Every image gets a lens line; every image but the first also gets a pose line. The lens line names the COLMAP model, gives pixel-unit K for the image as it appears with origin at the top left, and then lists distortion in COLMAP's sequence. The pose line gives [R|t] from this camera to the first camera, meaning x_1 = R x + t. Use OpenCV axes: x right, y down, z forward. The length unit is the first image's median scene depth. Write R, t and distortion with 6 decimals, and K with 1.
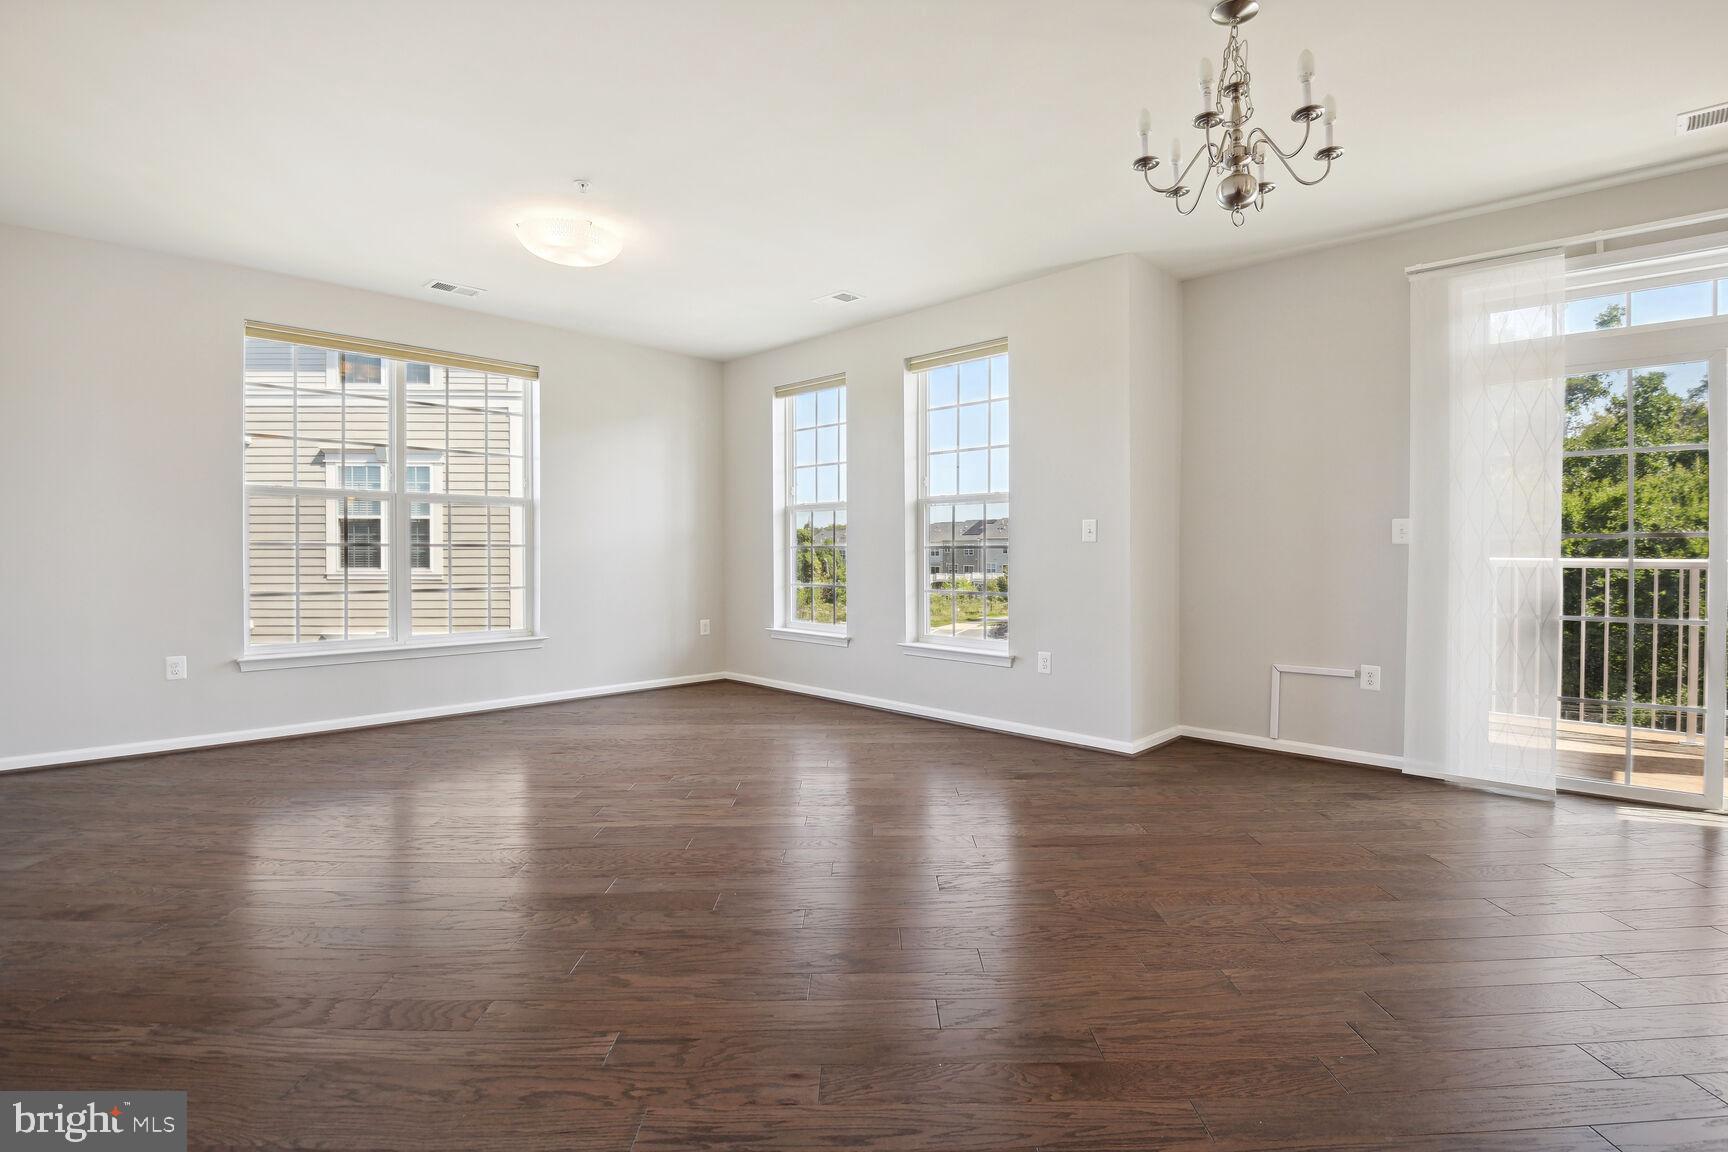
lens RADIAL K [[800.5, 0, 887.4], [0, 800.5, 563.9], [0, 0, 1]] dist [-0.000115, -0.025472]
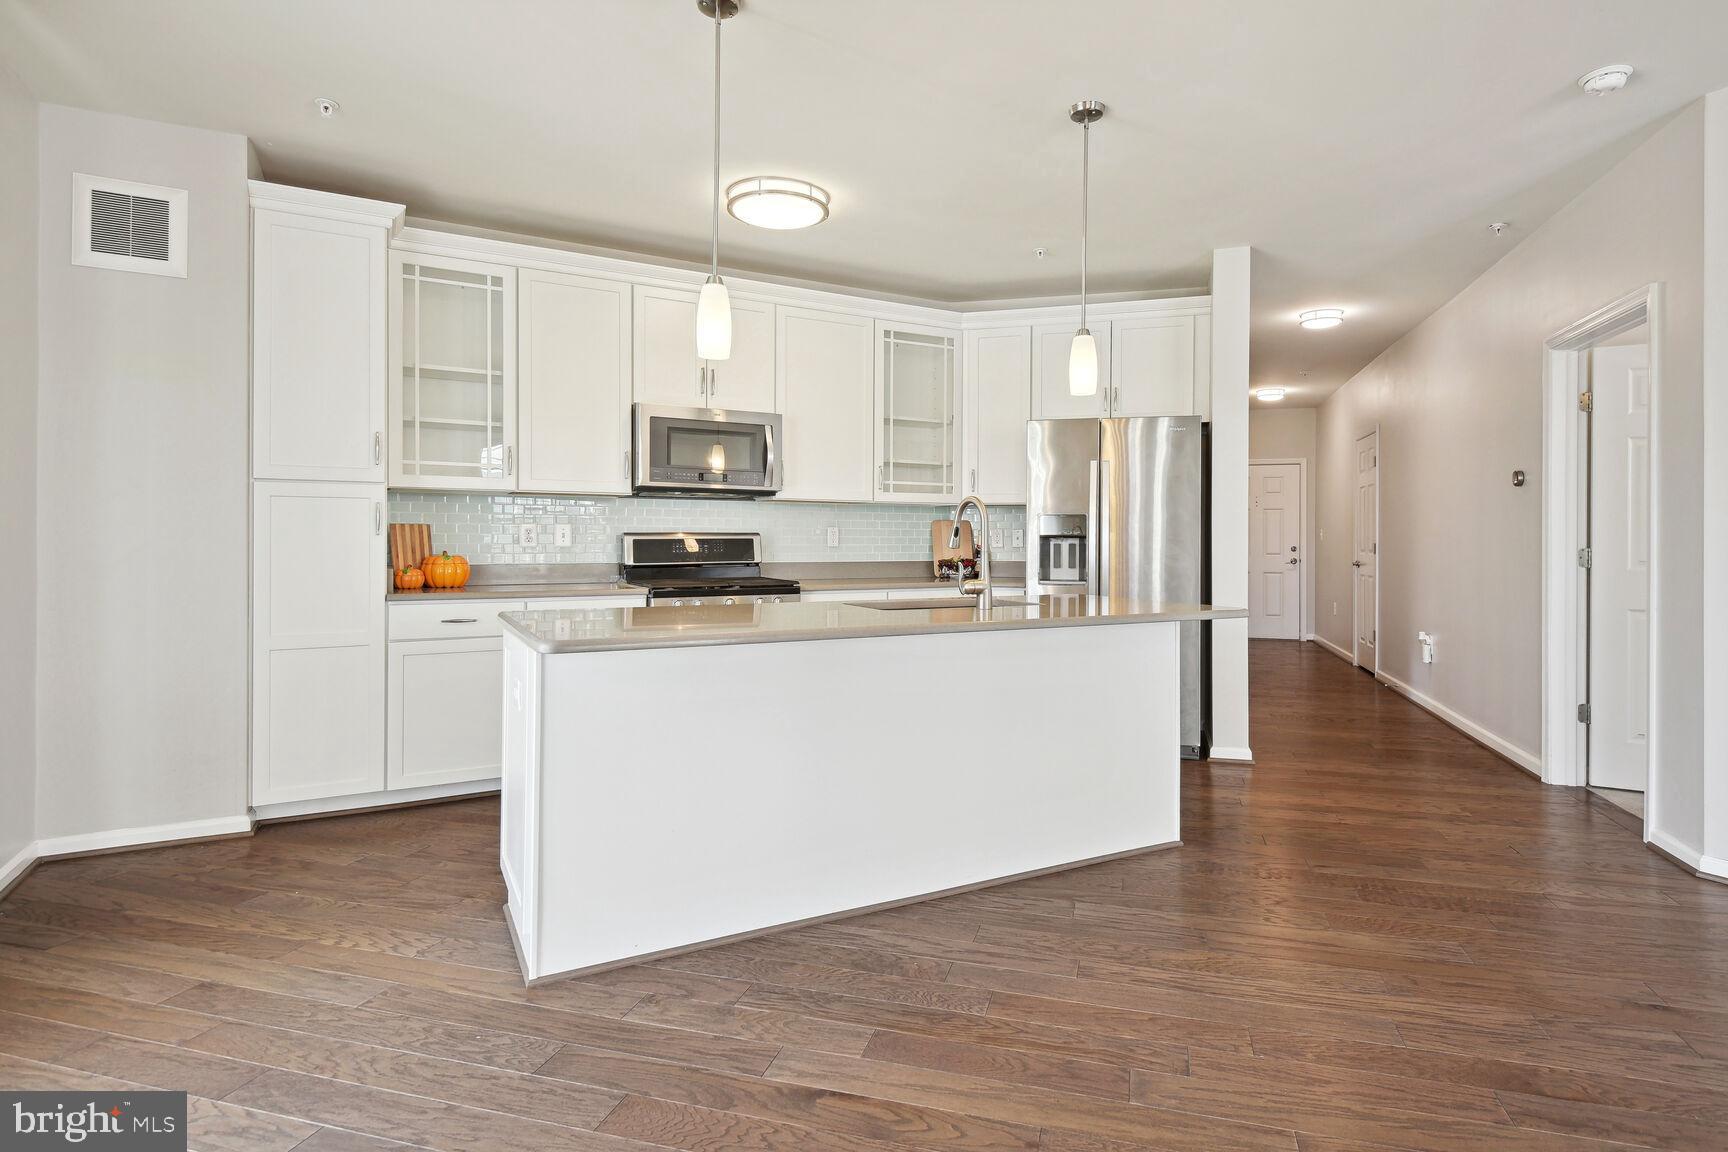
lens RADIAL K [[902.8, 0, 885.9], [0, 902.8, 536.1], [0, 0, 1]] dist [0.033121, -0.020723]
pose [[-0.953696, -0.005086, 0.300729, 0.220685], [-0.001332, 0.999919, 0.012688, -0.023818], [-0.300769, 0.011700, -0.953625, 0.775804]]
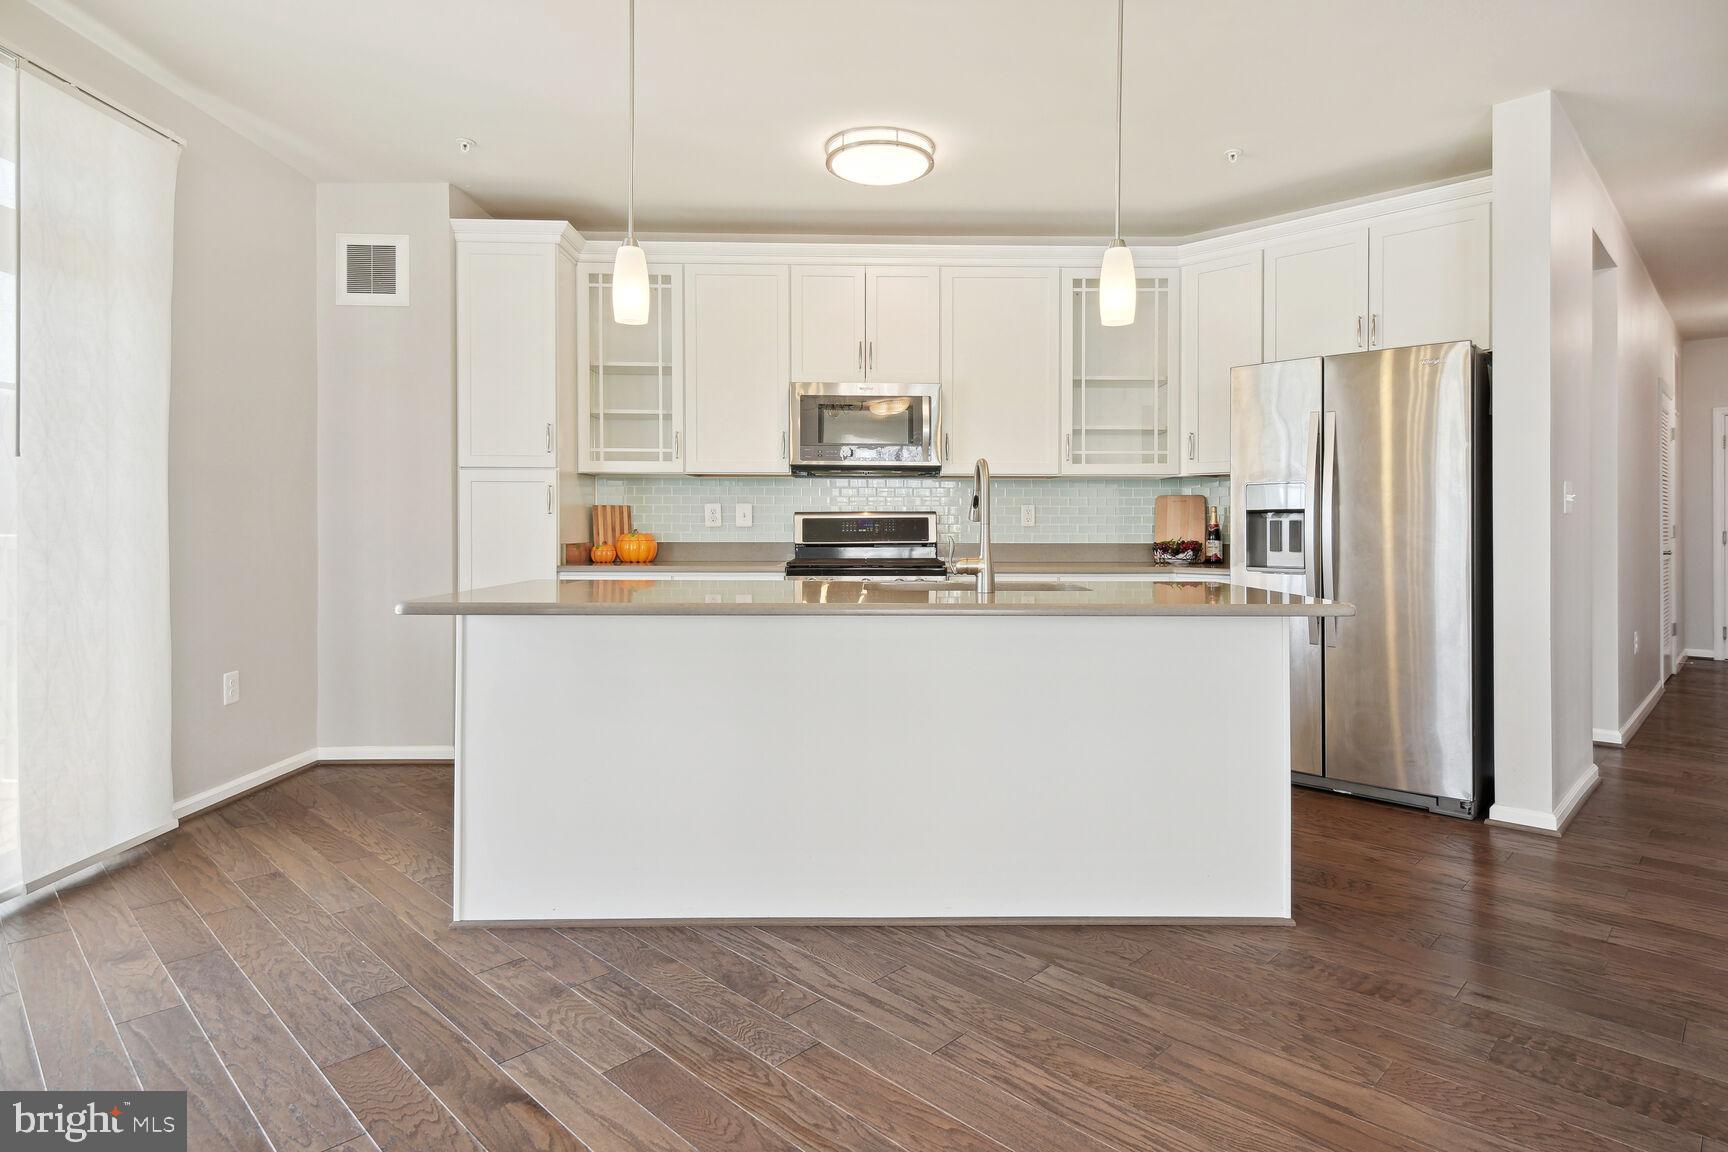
lens RADIAL K [[920.2, 0, 887.9], [0, 920.2, 527.2], [0, 0, 1]] dist [0.037605, -0.023438]
pose [[-0.703947, -0.003213, 0.710246, 0.003771], [0.008264, 0.999885, 0.012714, -0.010500], [-0.710205, 0.014819, -0.703839, 0.573077]]
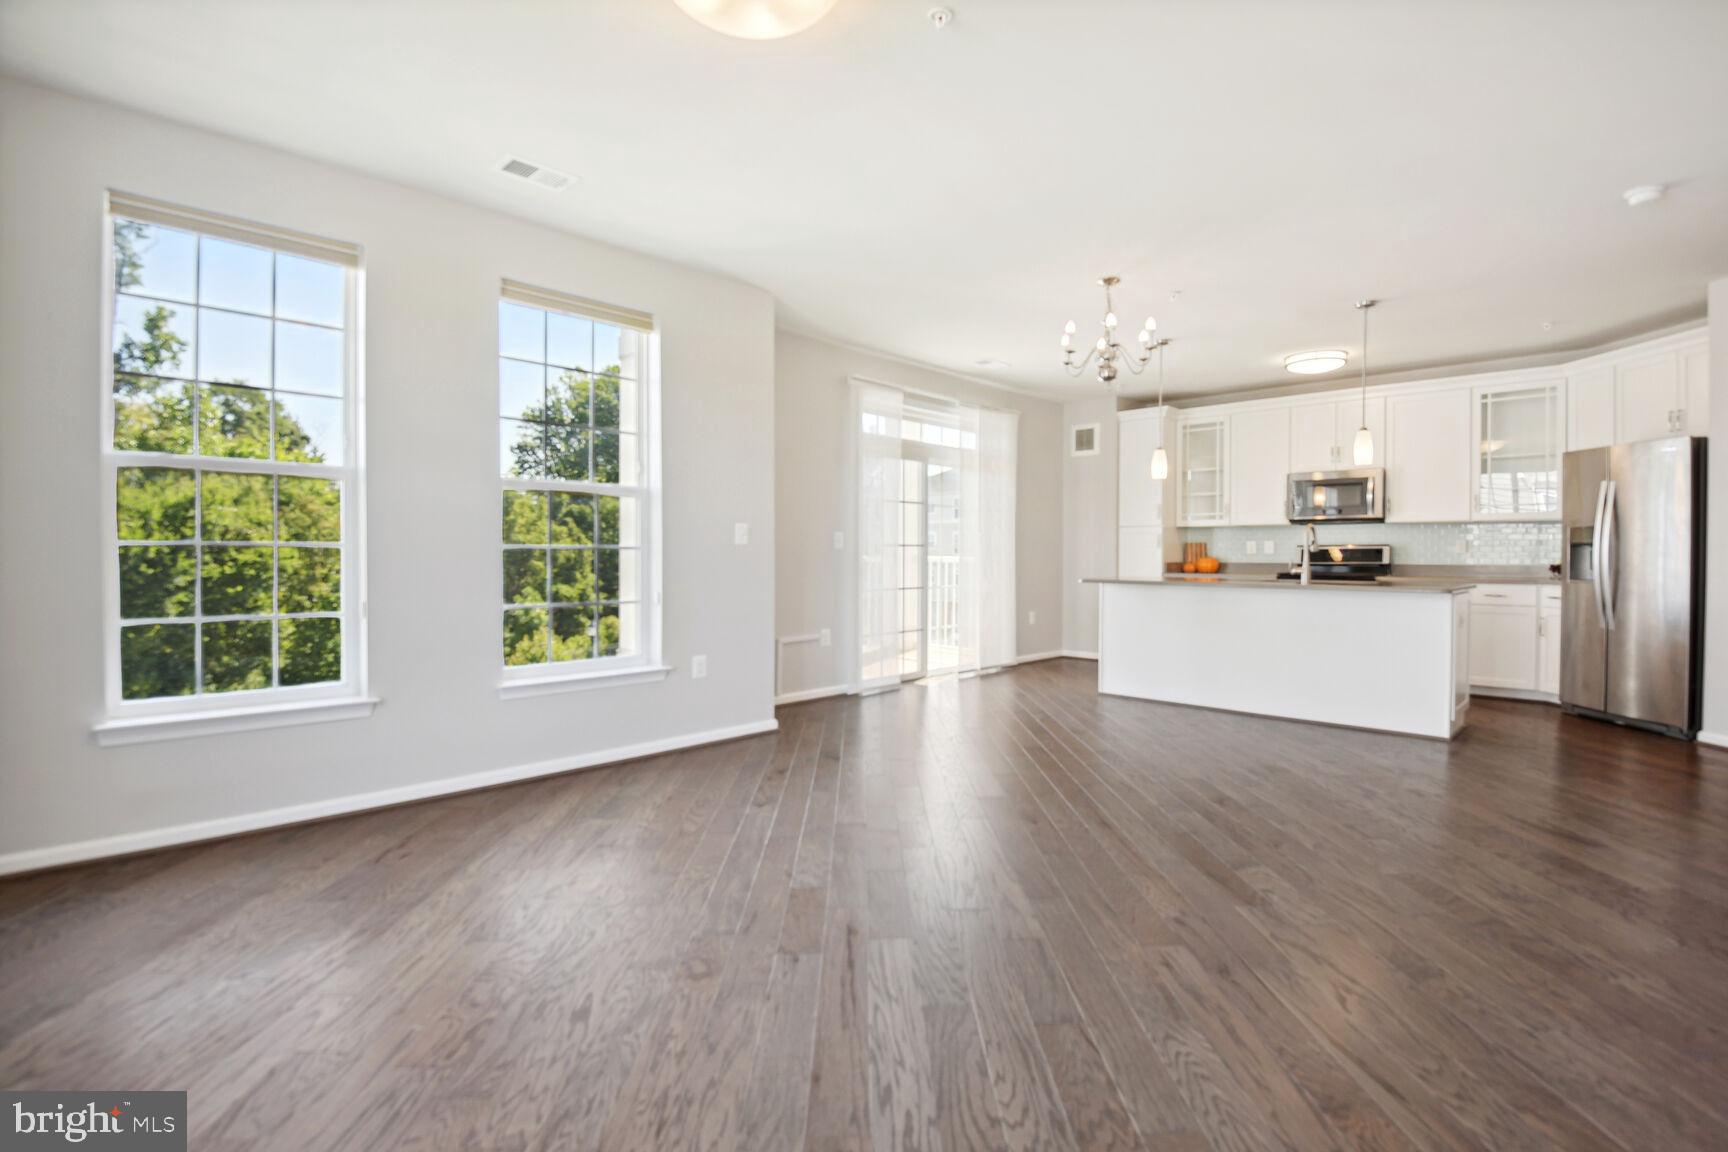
lens RADIAL K [[800.5, 0, 887.4], [0, 800.5, 563.9], [0, 0, 1]] dist [-0.000115, -0.025472]
pose [[0.004473, -0.015322, 0.999873, -0.722395], [0.013959, 0.999786, 0.015258, -0.013816], [-0.999893, 0.013889, 0.004686, 0.710649]]
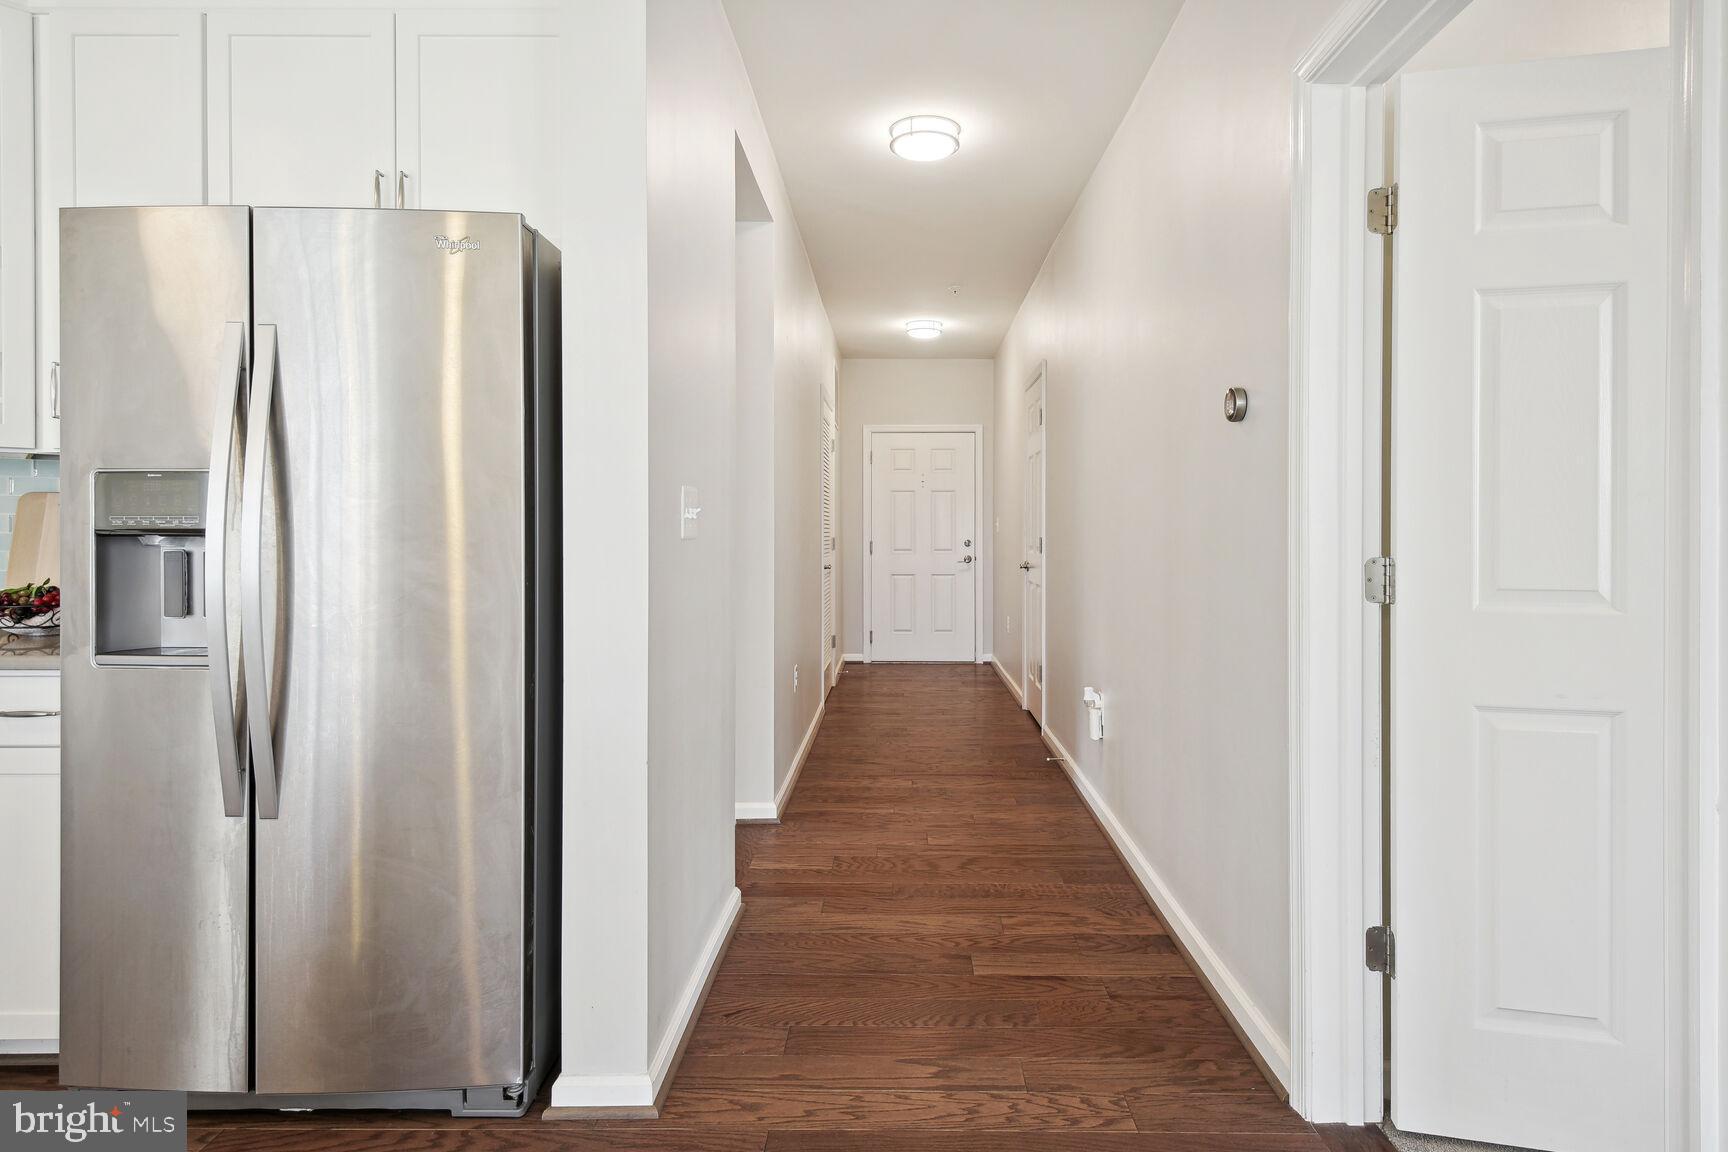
lens RADIAL K [[920.2, 0, 887.9], [0, 920.2, 527.2], [0, 0, 1]] dist [0.037605, -0.023438]
pose [[-0.999202, -0.003658, 0.039771, 0.031872], [-0.003128, 0.999906, 0.013374, -0.018732], [-0.039817, 0.013239, -0.999119, 0.134089]]
